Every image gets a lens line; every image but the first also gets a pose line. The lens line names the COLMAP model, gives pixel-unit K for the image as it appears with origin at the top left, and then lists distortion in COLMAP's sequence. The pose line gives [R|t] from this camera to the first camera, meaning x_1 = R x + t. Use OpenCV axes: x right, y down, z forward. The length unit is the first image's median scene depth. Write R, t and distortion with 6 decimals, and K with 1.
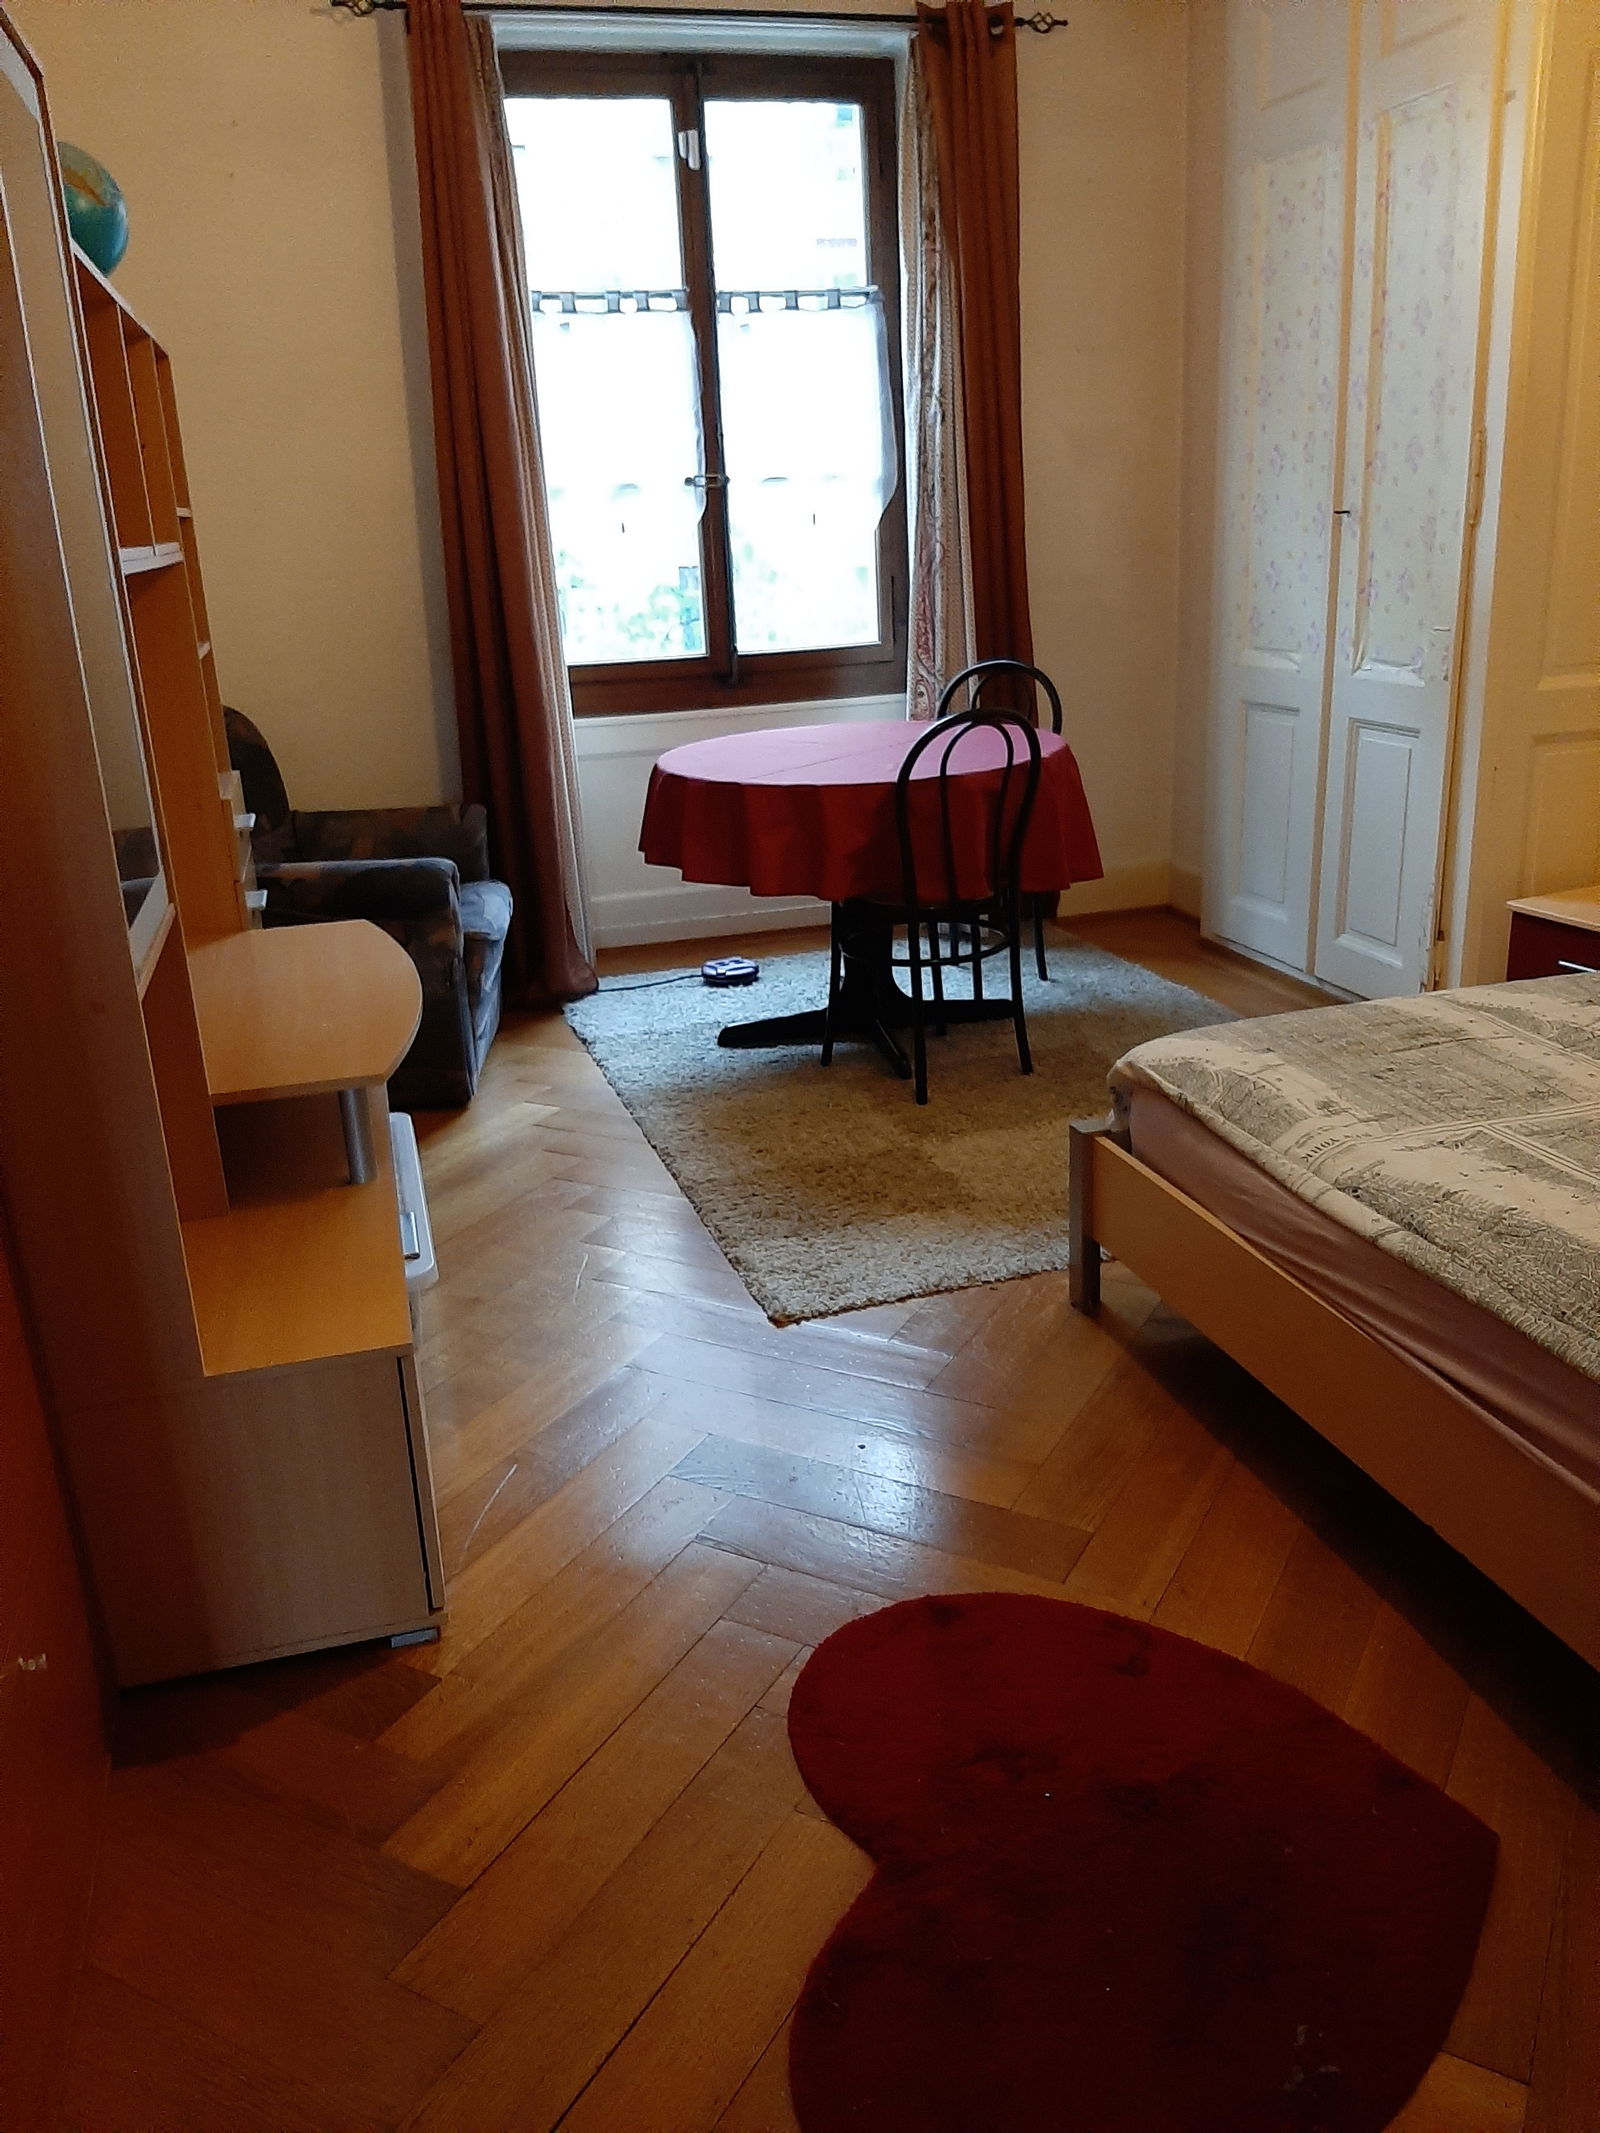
lens RADIAL K [[1653.1, 0, 811.8], [0, 1653.1, 1057.7], [0, 0, 1]] dist [0.077522, -0.156874]
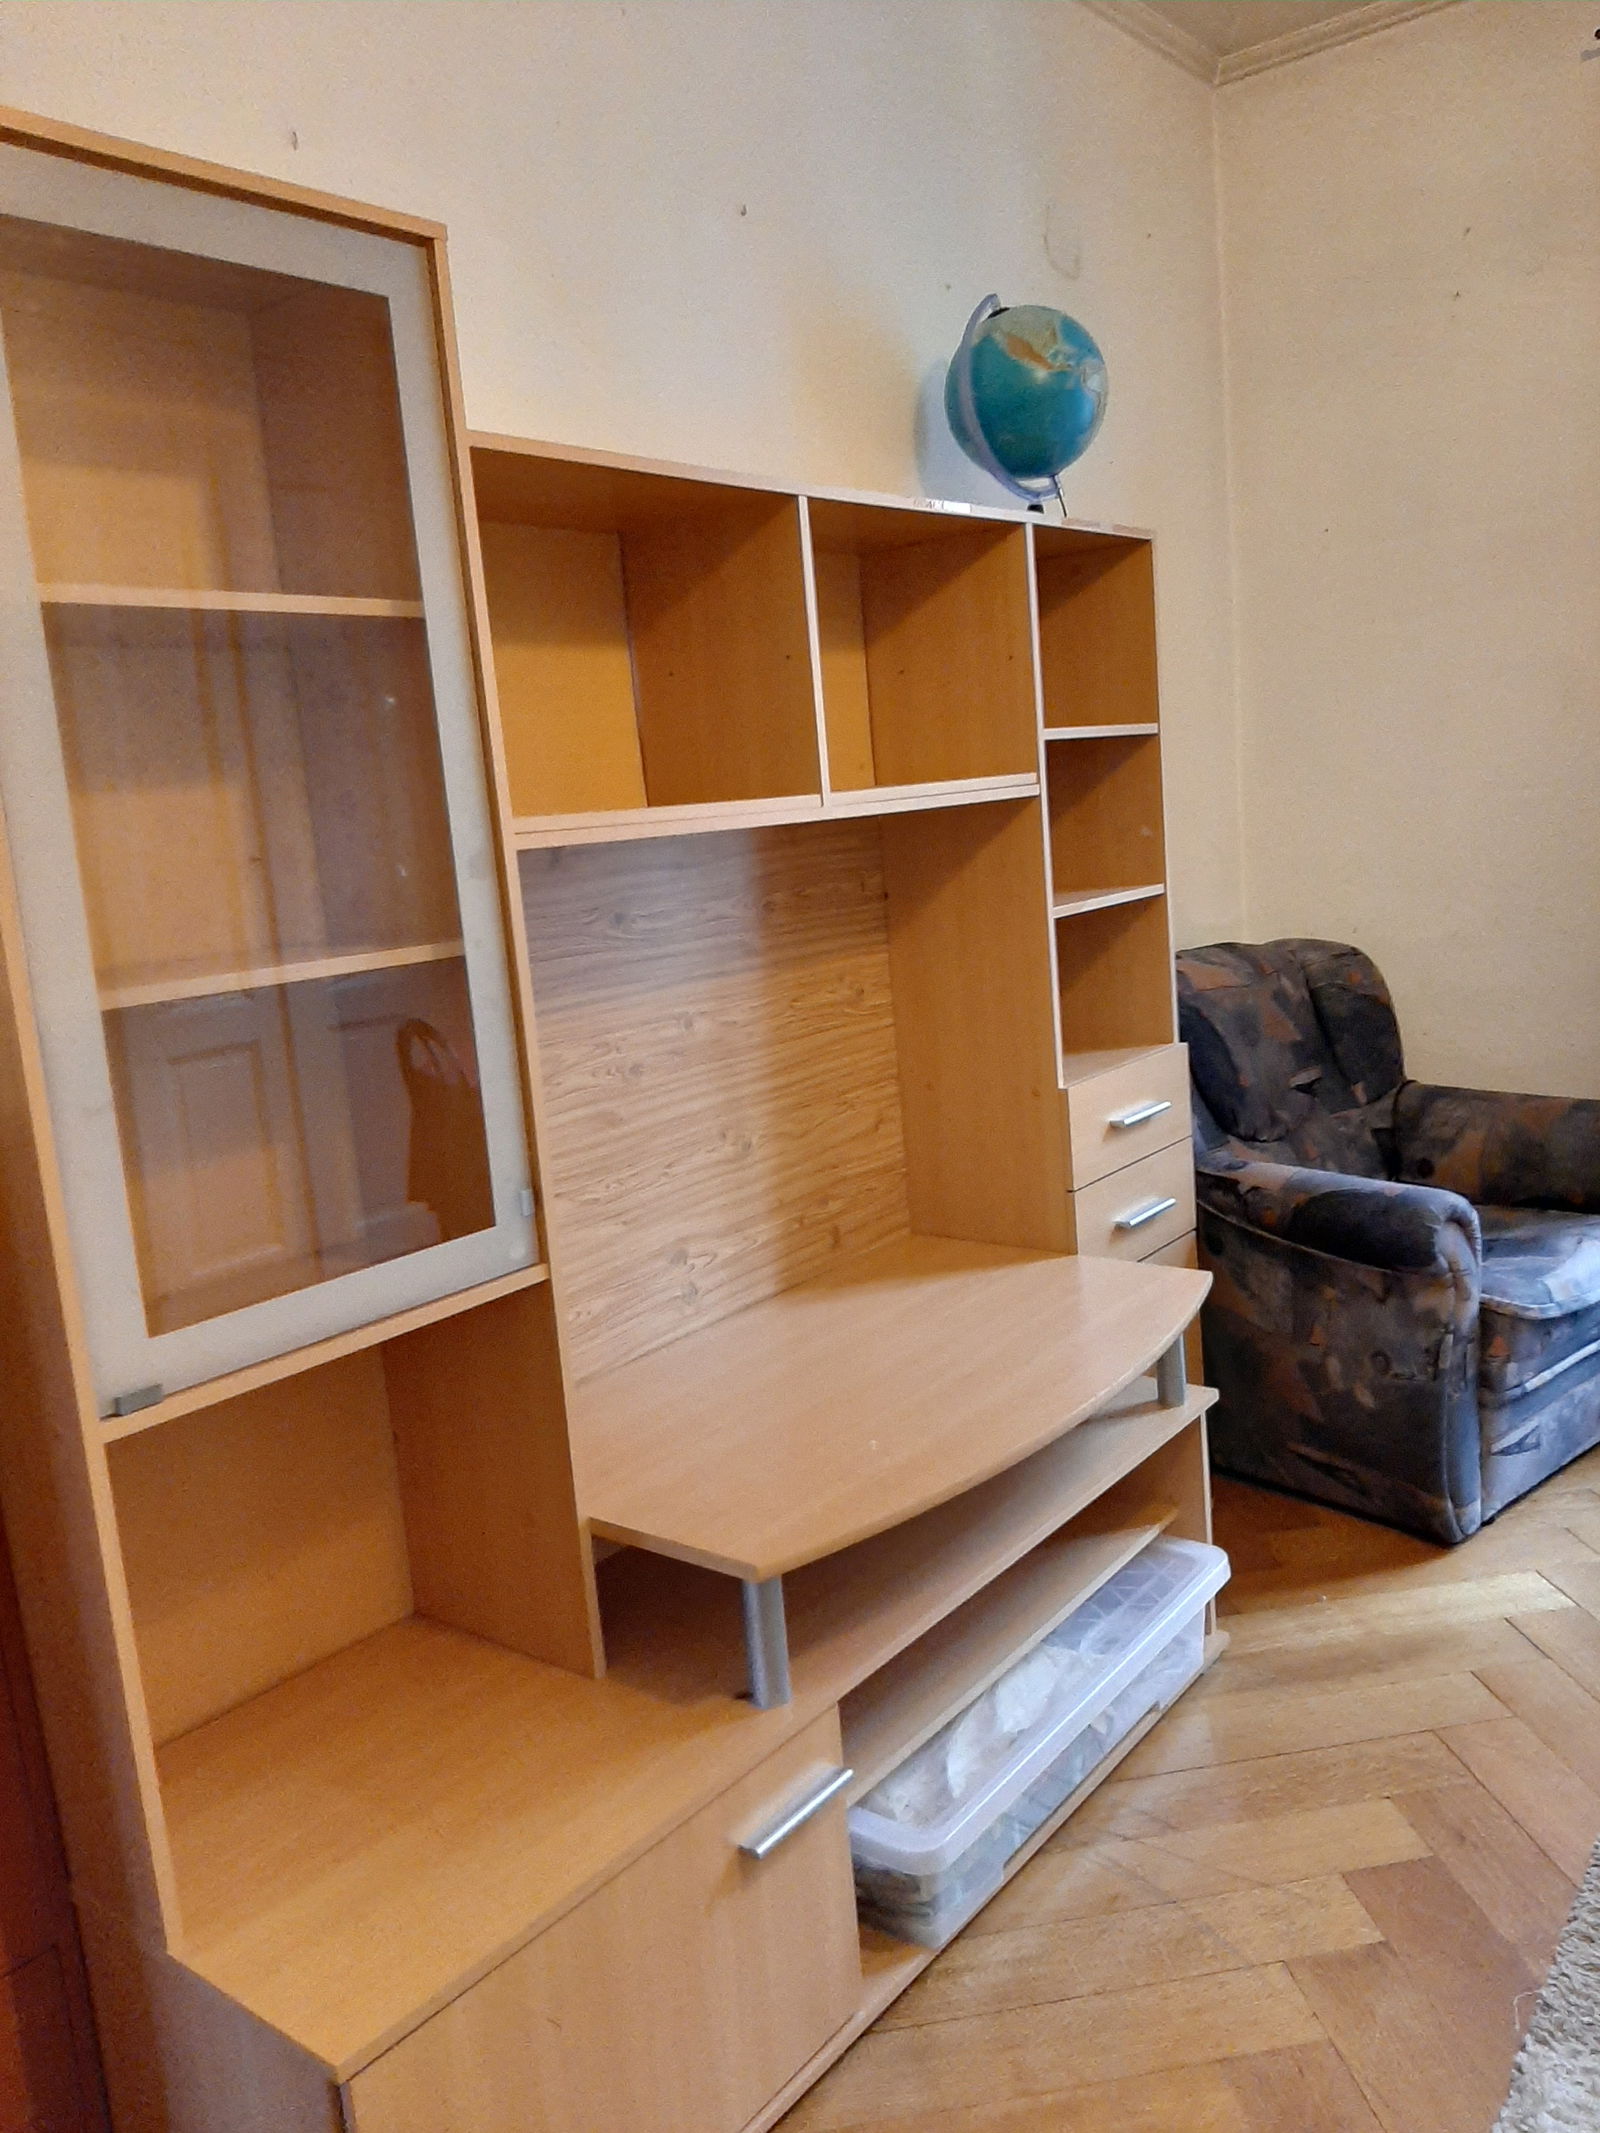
lens RADIAL K [[1621.1, 0, 804.7], [0, 1621.1, 1044.5], [0, 0, 1]] dist [0.074753, -0.142726]
pose [[0.589749, 0.112342, -0.799735, 0.151324], [-0.196970, 0.980381, -0.007534, -0.116117], [0.783198, 0.161967, 0.600306, 0.347398]]
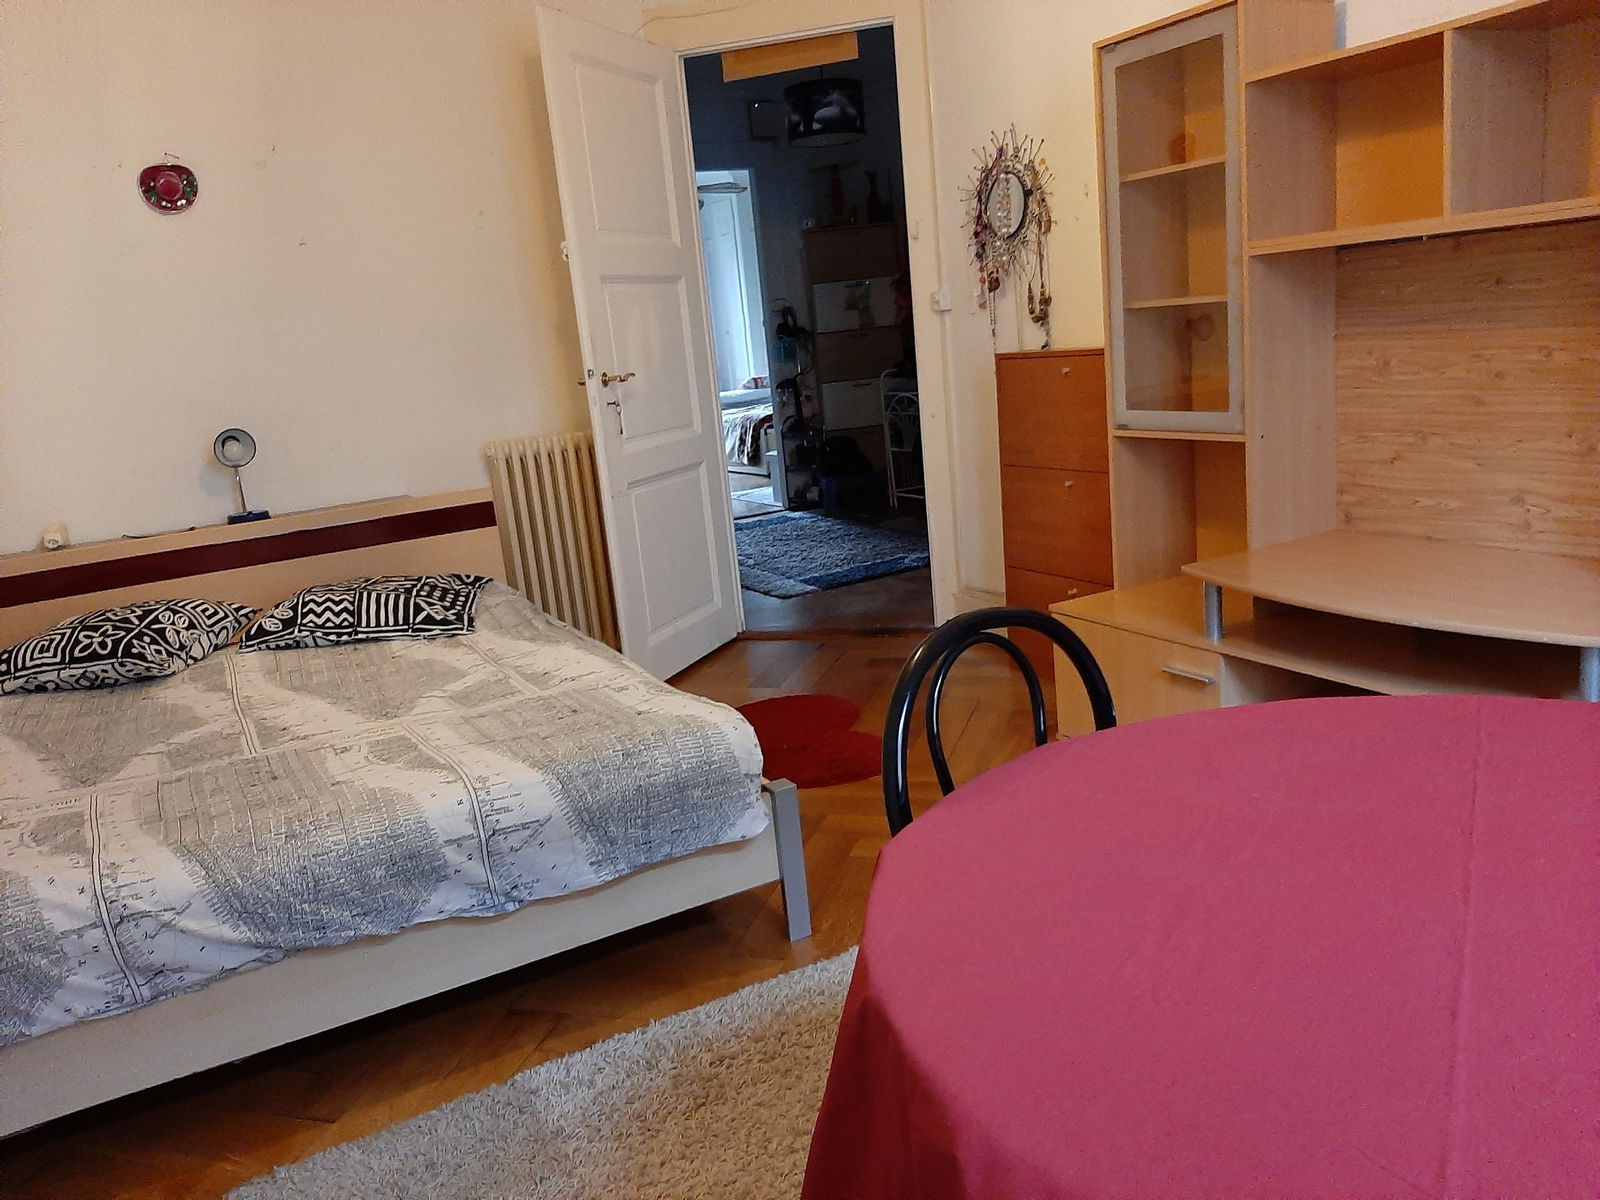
lens RADIAL K [[1240.0, 0, 800.0], [0, 1240.0, 600.0], [0, 0, 1]] dist [0.077522, -0.156874]
pose [[-0.969966, 0.177666, -0.166134, 0.191428], [0.069129, 0.856192, 0.512012, -0.365672], [0.233210, 0.485149, -0.842759, 1.155188]]
